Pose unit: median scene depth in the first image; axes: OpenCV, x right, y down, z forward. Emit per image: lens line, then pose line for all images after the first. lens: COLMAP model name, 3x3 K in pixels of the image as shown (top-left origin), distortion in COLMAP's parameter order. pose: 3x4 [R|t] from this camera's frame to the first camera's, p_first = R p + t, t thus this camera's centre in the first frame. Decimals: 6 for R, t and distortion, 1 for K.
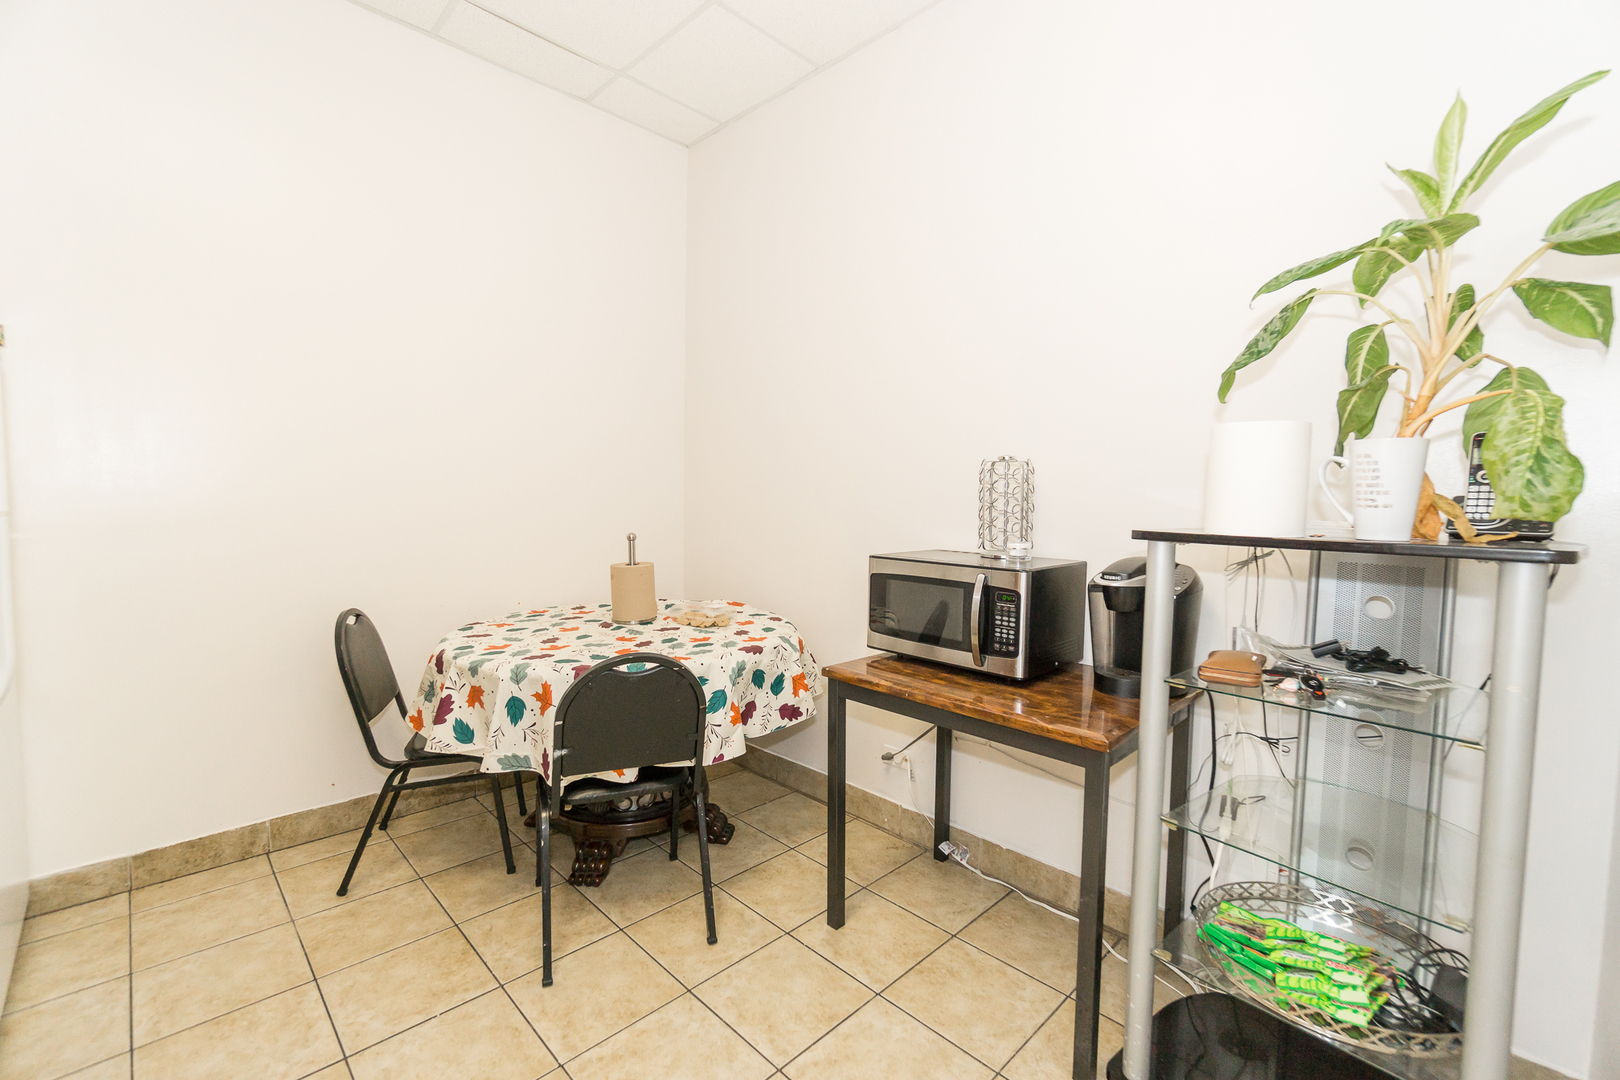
lens RADIAL K [[699.2, 0, 804.3], [0, 699.2, 542.1], [0, 0, 1]] dist [-0.004997, 0.001021]
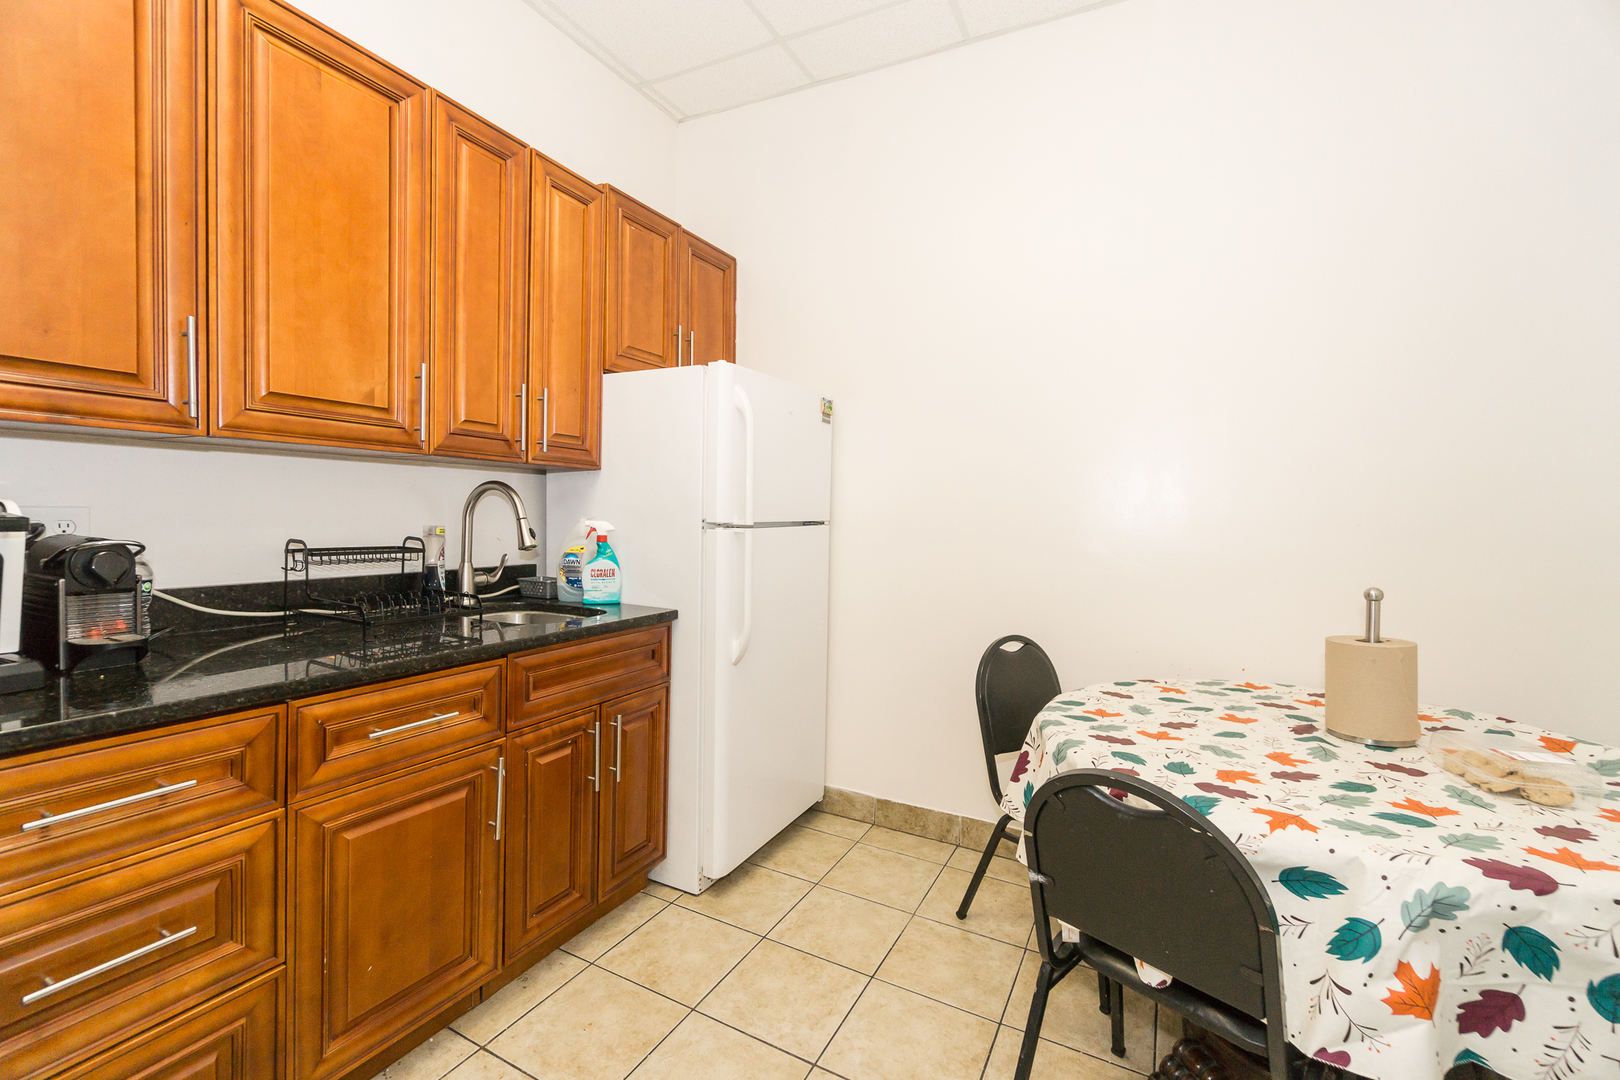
lens RADIAL K [[699.2, 0, 806.1], [0, 699.2, 532.7], [0, 0, 1]] dist [-0.004997, 0.001021]
pose [[0.296240, 0.022386, -0.954851, 0.213022], [-0.080759, 0.996732, -0.001688, -0.024133], [0.951693, 0.077613, 0.297080, 0.450004]]
